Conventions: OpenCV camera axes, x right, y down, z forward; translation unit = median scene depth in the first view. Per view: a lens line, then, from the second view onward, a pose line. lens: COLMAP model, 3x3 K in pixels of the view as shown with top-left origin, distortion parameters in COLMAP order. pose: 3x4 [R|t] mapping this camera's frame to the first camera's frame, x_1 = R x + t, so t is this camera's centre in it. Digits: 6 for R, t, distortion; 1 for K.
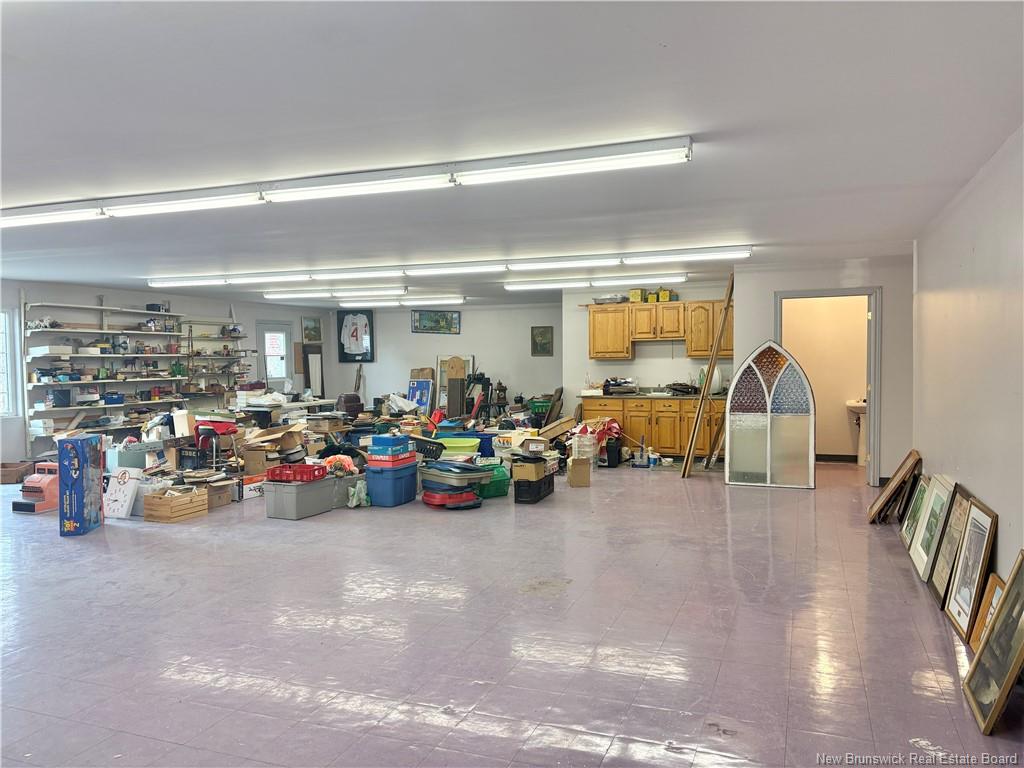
lens RADIAL K [[756.8, 0, 517.5], [0, 756.8, 383.4], [0, 0, 1]] dist [0.009951, -0.045580]
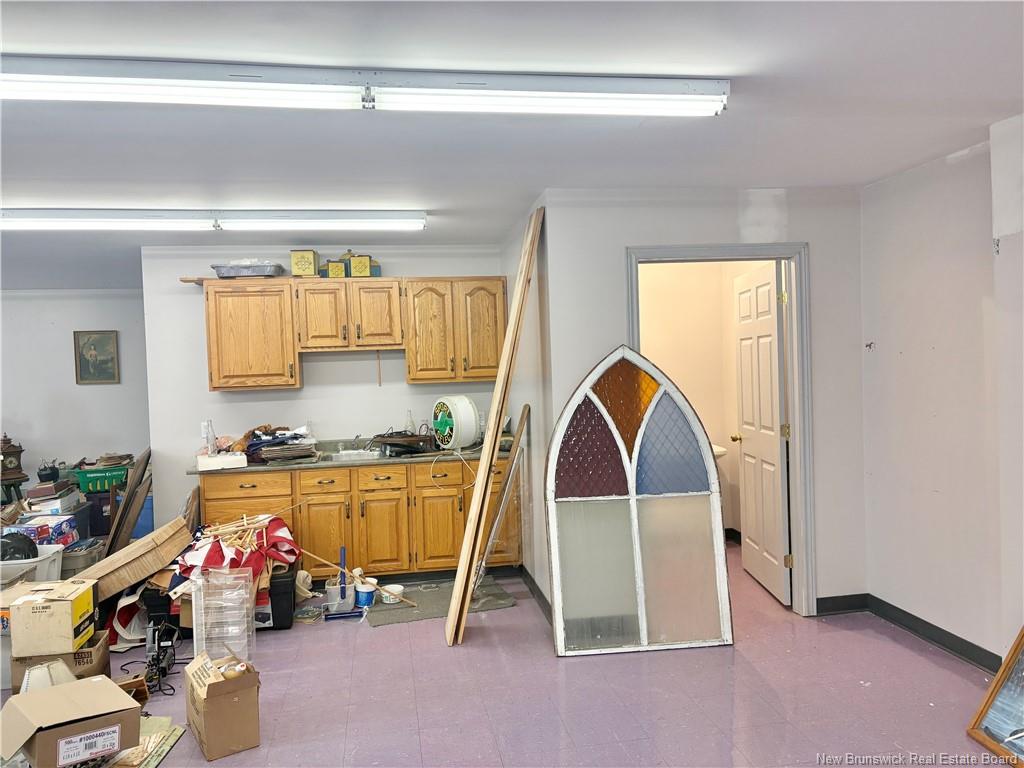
lens RADIAL K [[787.2, 0, 512.0], [0, 787.2, 384.0], [0, 0, 1]] dist [0.012354, 0.002902]
pose [[0.868968, -0.029775, 0.493971, 0.010552], [0.040986, 0.999089, -0.011878, -0.017982], [-0.493167, 0.030567, 0.869397, 0.369791]]
